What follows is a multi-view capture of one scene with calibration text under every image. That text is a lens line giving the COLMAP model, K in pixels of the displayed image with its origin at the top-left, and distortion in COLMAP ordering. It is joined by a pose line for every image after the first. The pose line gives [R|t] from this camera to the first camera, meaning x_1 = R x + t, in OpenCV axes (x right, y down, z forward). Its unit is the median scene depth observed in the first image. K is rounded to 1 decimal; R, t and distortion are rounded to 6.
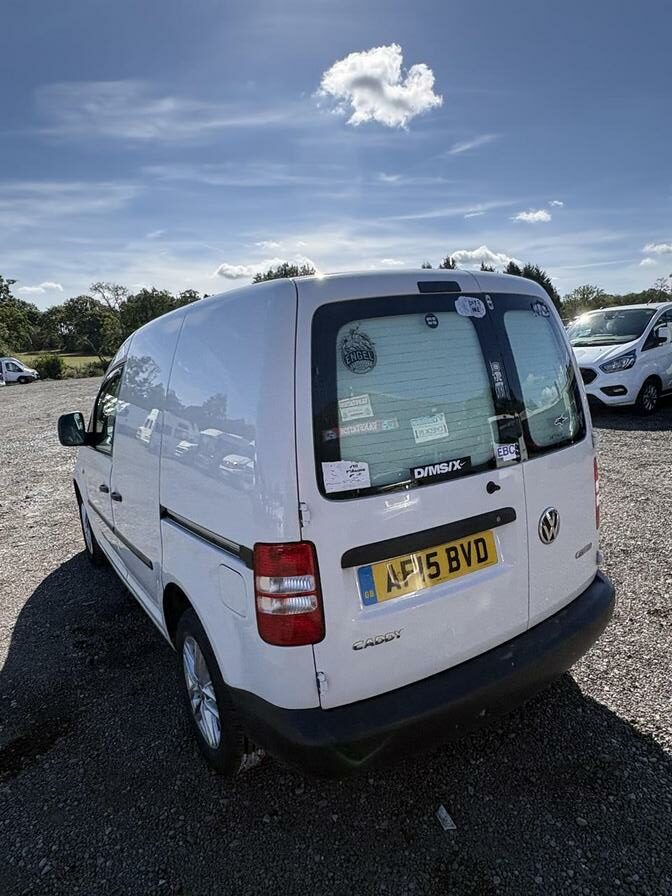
lens RADIAL K [[543.5, 0, 334.3], [0, 543.5, 451.1], [0, 0, 1]] dist [-0.006202, 0.003004]
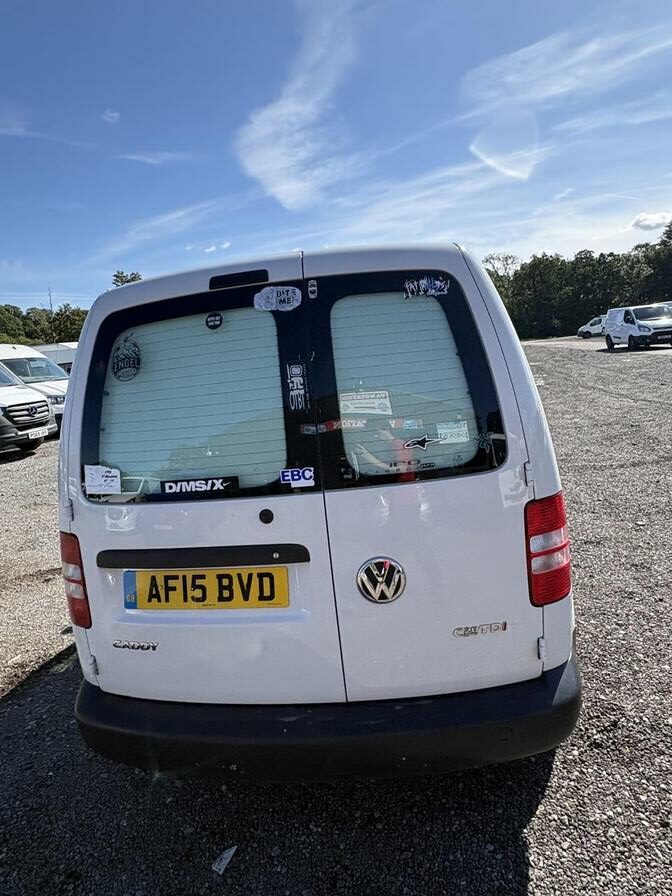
lens RADIAL K [[542.2, 0, 337.2], [0, 542.2, 443.2], [0, 0, 1]] dist [-0.003075, -0.000133]
pose [[0.771408, 0.093477, -0.629438, 0.893393], [-0.065488, 0.995562, 0.067590, -0.109918], [0.632962, -0.010919, 0.774106, 0.423594]]
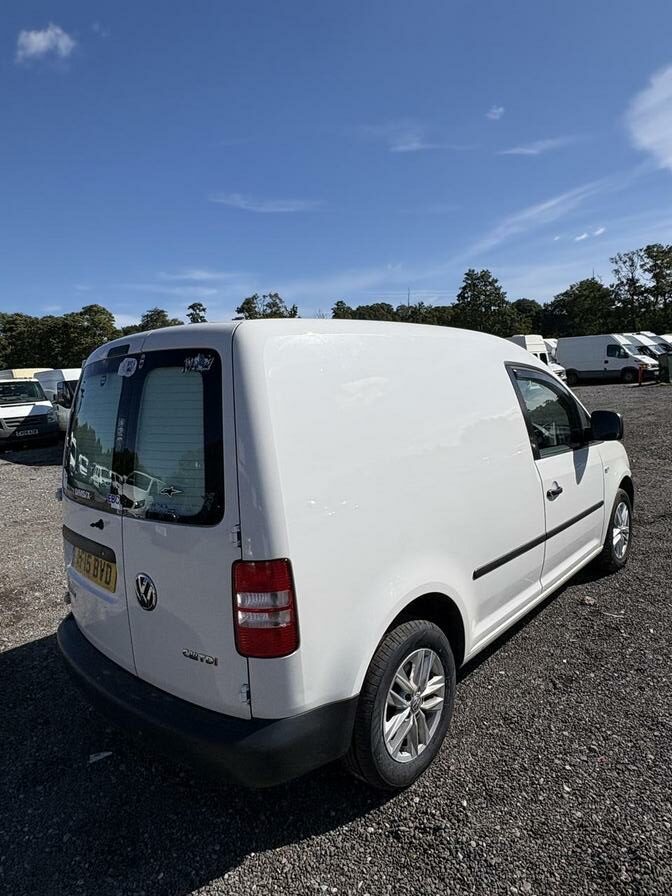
lens RADIAL K [[543.5, 0, 334.3], [0, 543.5, 451.1], [0, 0, 1]] dist [-0.006202, 0.003004]
pose [[0.253747, 0.182309, -0.949935, 1.503914], [-0.131634, 0.979449, 0.152812, -0.333128], [0.958272, 0.086268, 0.272530, 1.153064]]
